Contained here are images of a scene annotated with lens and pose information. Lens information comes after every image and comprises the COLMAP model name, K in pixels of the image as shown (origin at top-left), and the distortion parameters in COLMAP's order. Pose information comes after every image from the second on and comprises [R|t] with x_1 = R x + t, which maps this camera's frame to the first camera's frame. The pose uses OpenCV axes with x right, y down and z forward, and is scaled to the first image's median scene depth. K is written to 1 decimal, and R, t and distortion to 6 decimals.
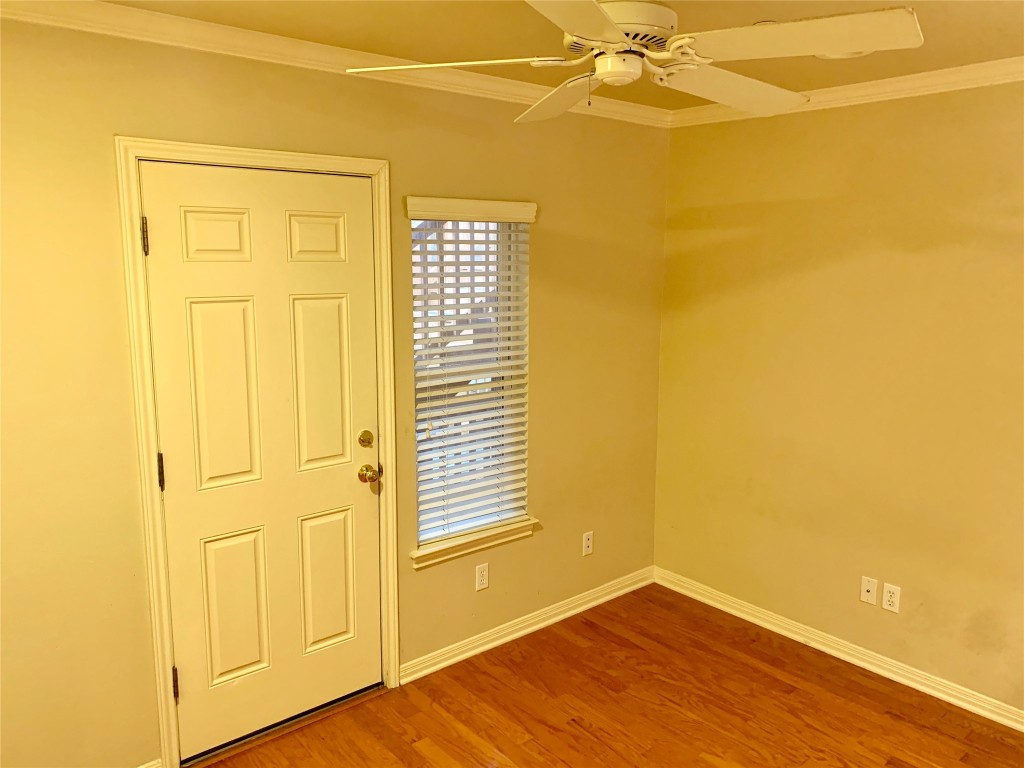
lens RADIAL K [[831.3, 0, 511.7], [0, 831.3, 383.1], [0, 0, 1]] dist [0.077314, -0.006932]
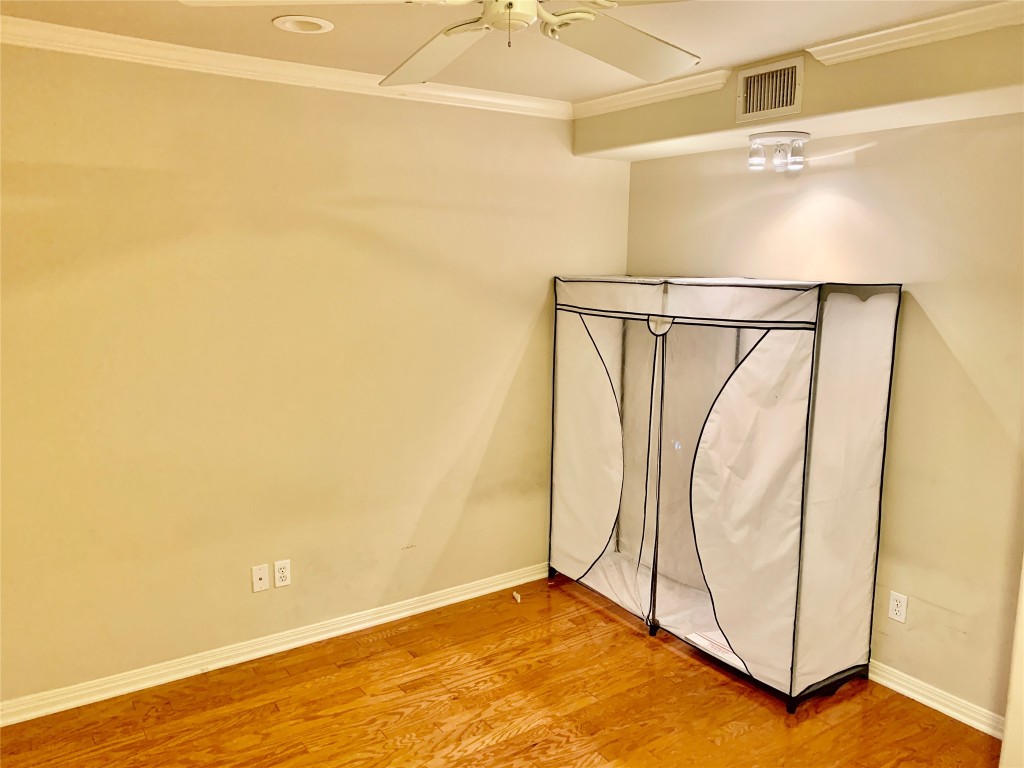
lens RADIAL K [[784.9, 0, 511.5], [0, 784.9, 382.6], [0, 0, 1]] dist [0.036591, -0.020301]
pose [[0.118195, -0.153644, 0.981032, -0.421972], [0.155979, 0.978565, 0.134465, -0.058070], [-0.980663, 0.137128, 0.139627, 0.563807]]
